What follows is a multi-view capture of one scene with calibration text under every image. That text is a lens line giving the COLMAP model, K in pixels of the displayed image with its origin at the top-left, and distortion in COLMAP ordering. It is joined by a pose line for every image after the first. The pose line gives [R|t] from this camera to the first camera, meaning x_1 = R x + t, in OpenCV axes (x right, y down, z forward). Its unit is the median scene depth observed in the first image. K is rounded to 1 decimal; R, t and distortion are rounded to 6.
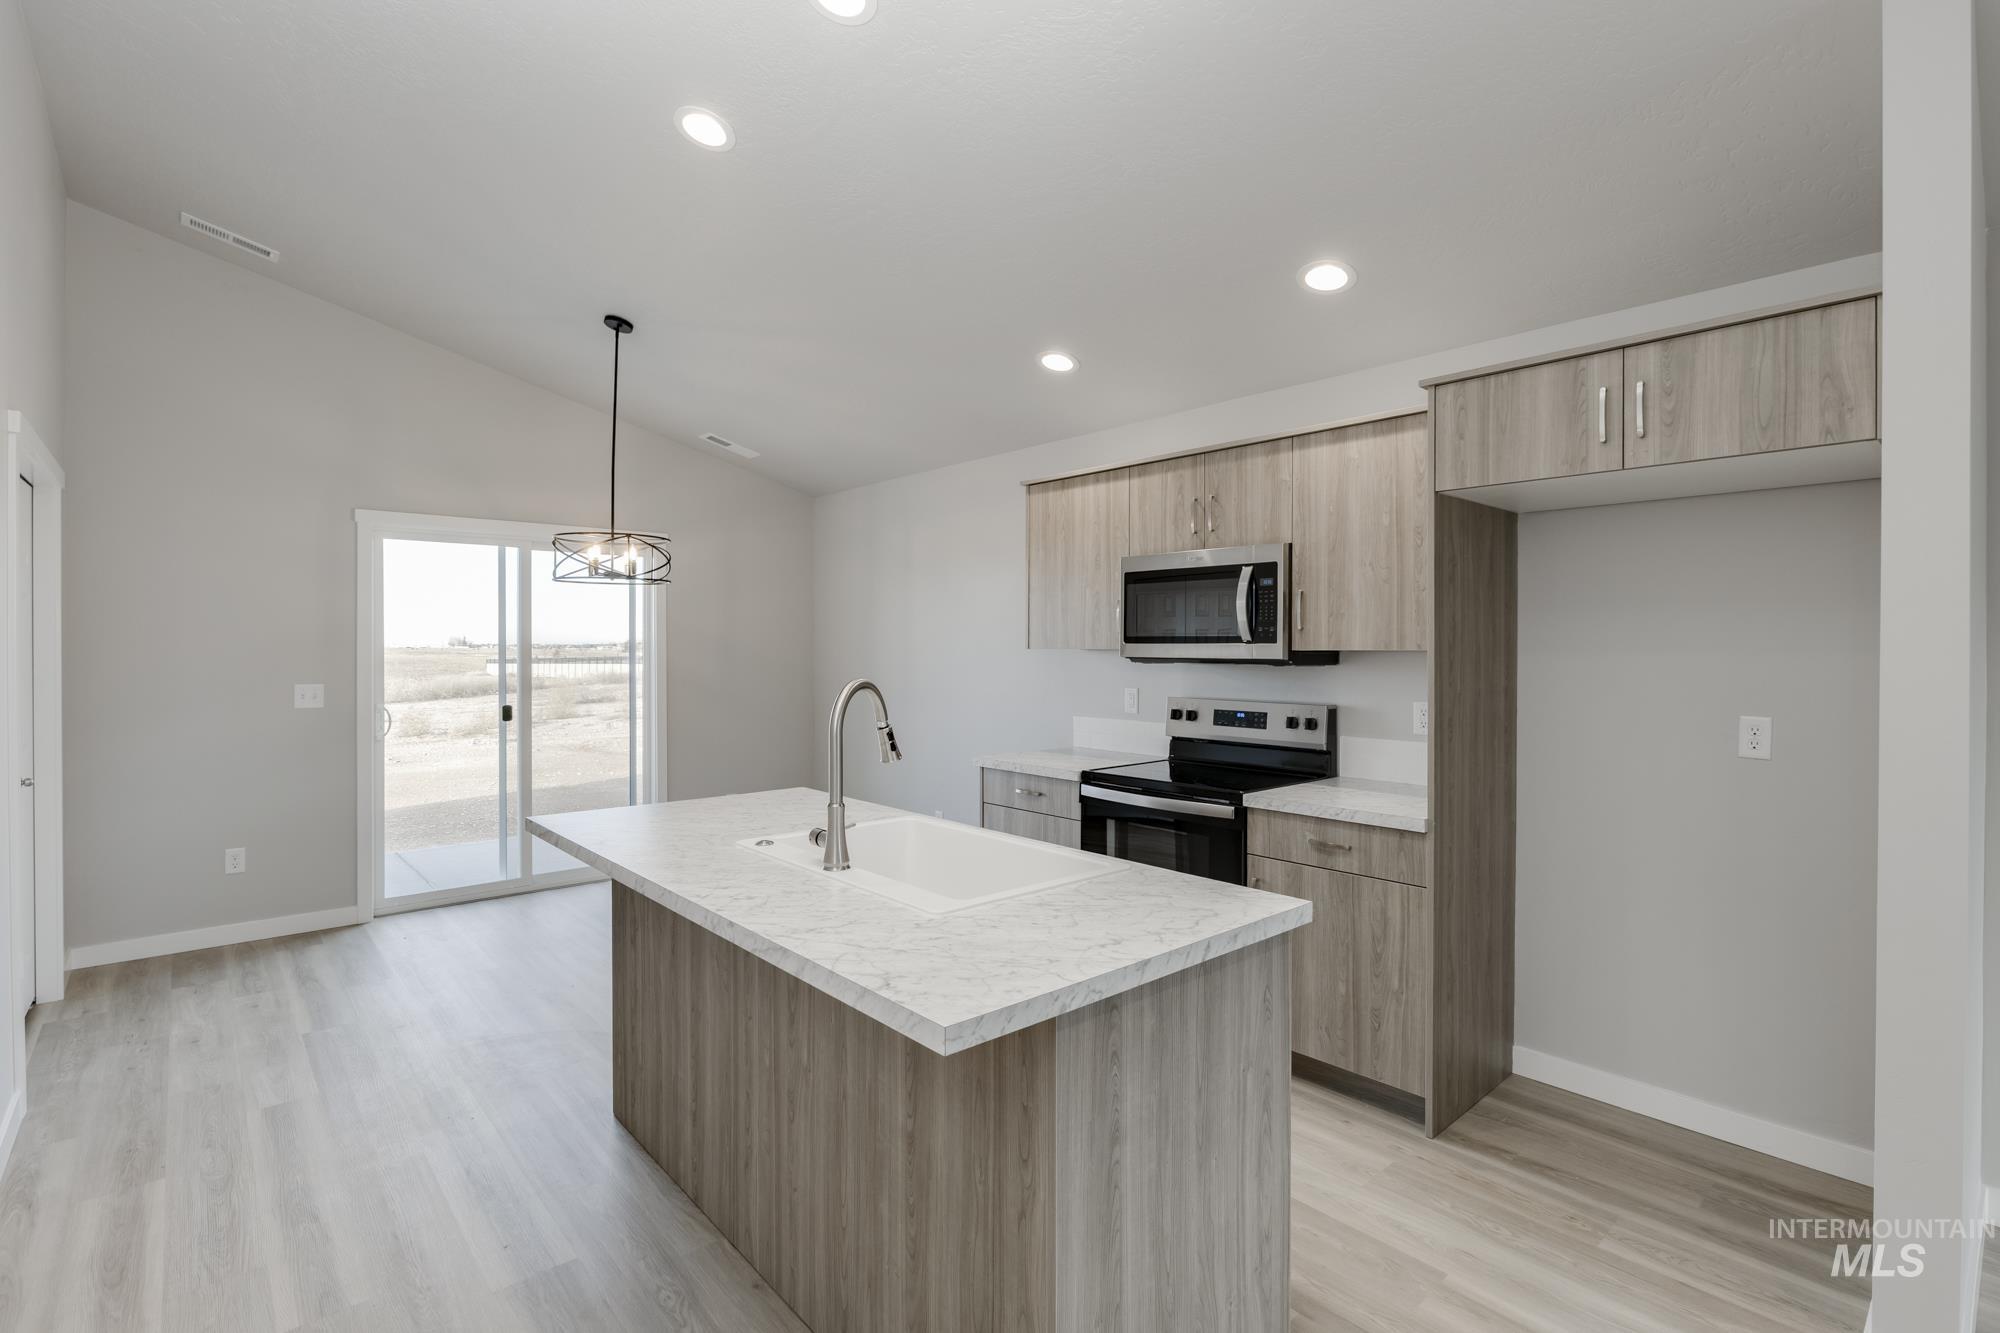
lens RADIAL K [[945.9, 0, 1021.4], [0, 945.9, 650.4], [0, 0, 1]] dist [0.000368, -0.000214]
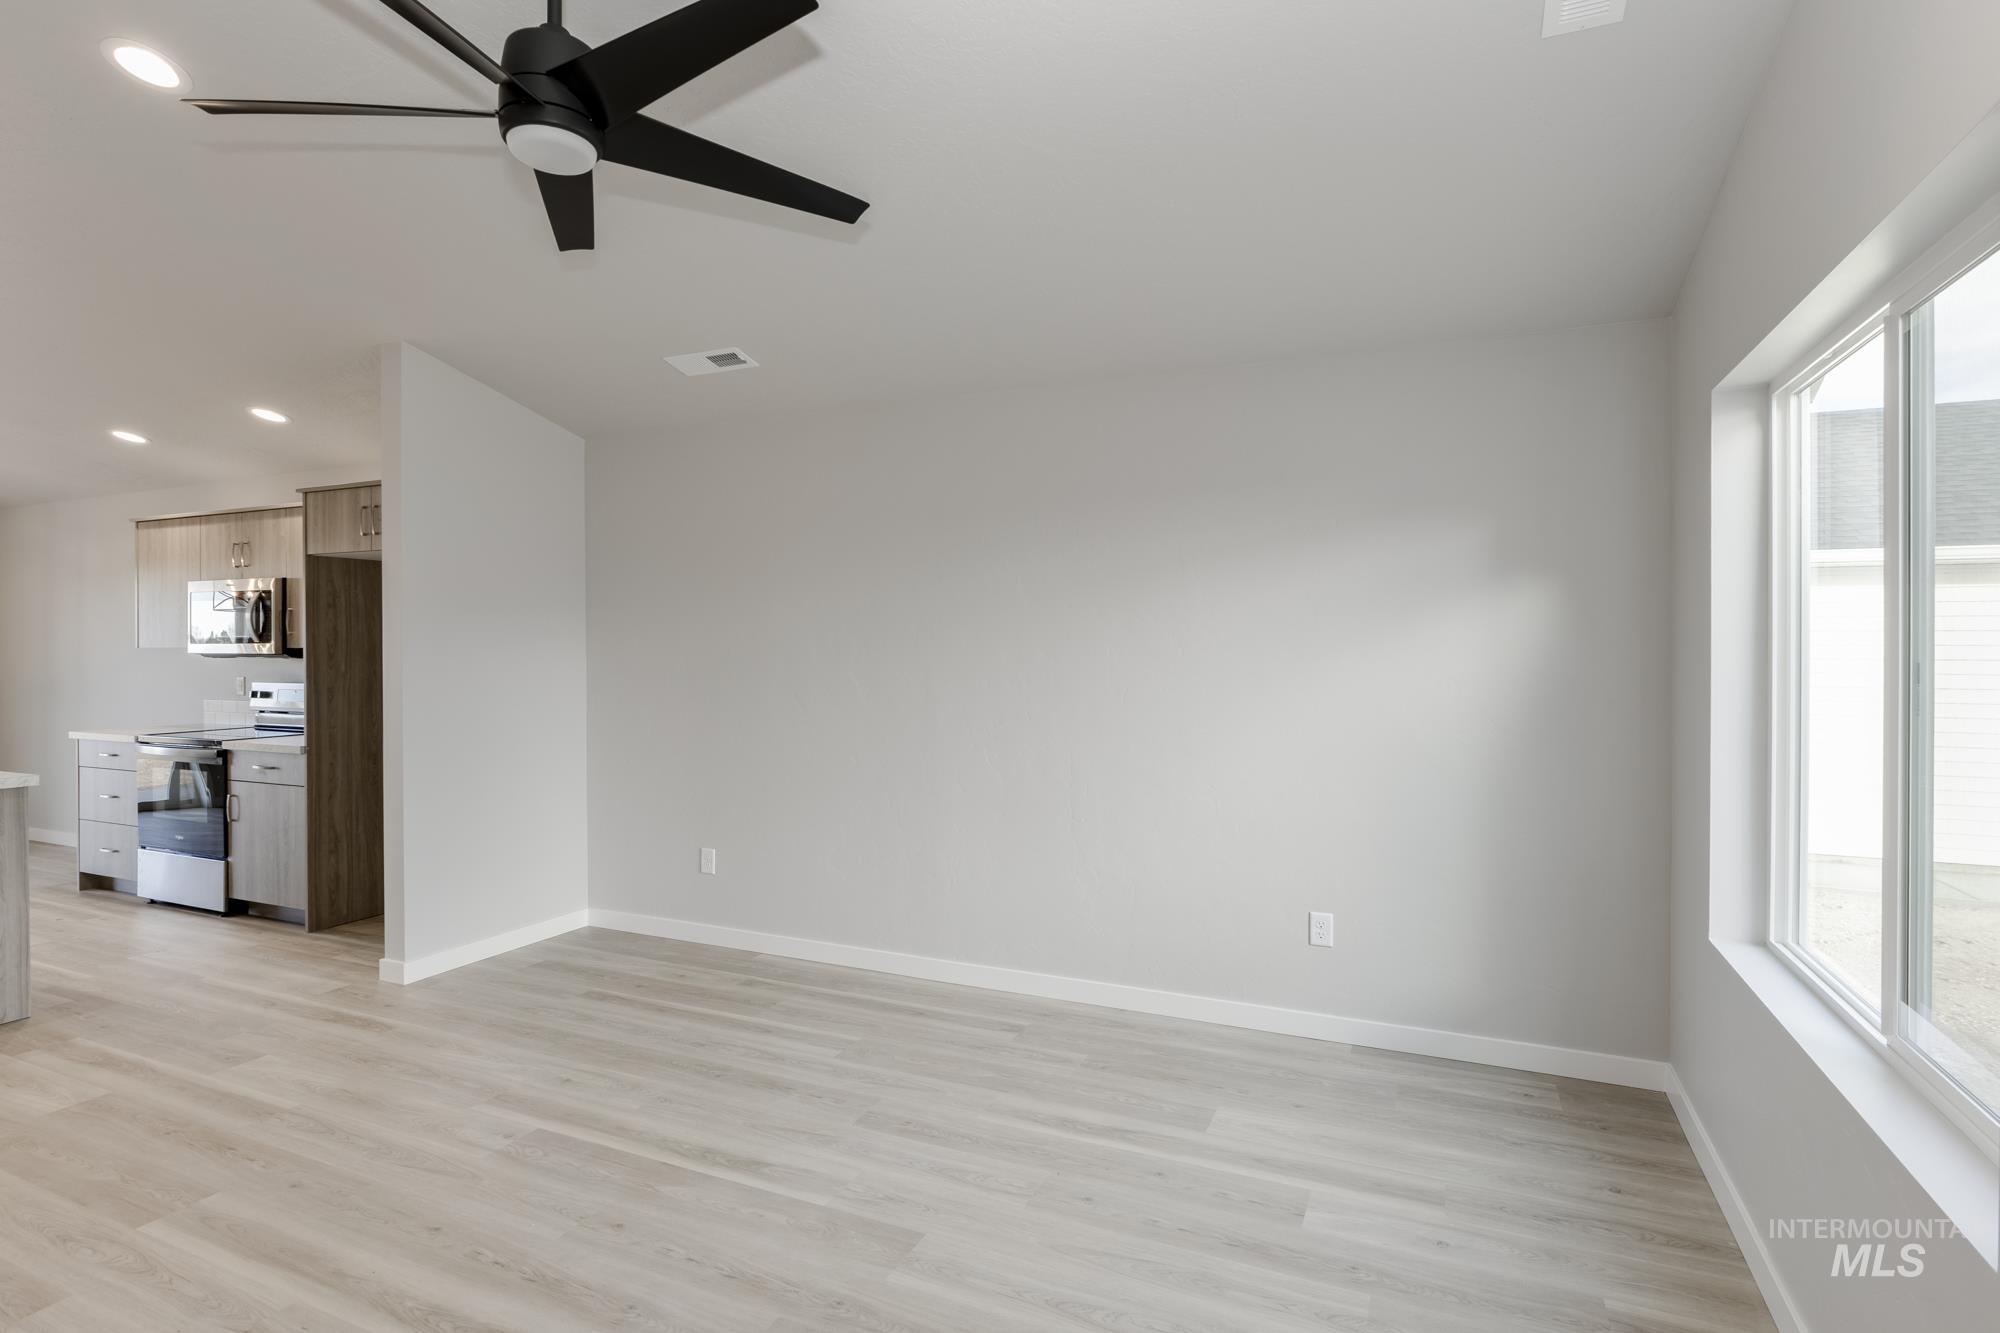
lens RADIAL K [[883.3, 0, 991.5], [0, 883.3, 660.4], [0, 0, 1]] dist [0.006296, -0.000275]
pose [[0.899948, -0.002379, 0.435991, 0.691911], [0.000817, 0.999993, 0.003770, 0.016113], [-0.435997, -0.003037, 0.899943, -0.799151]]
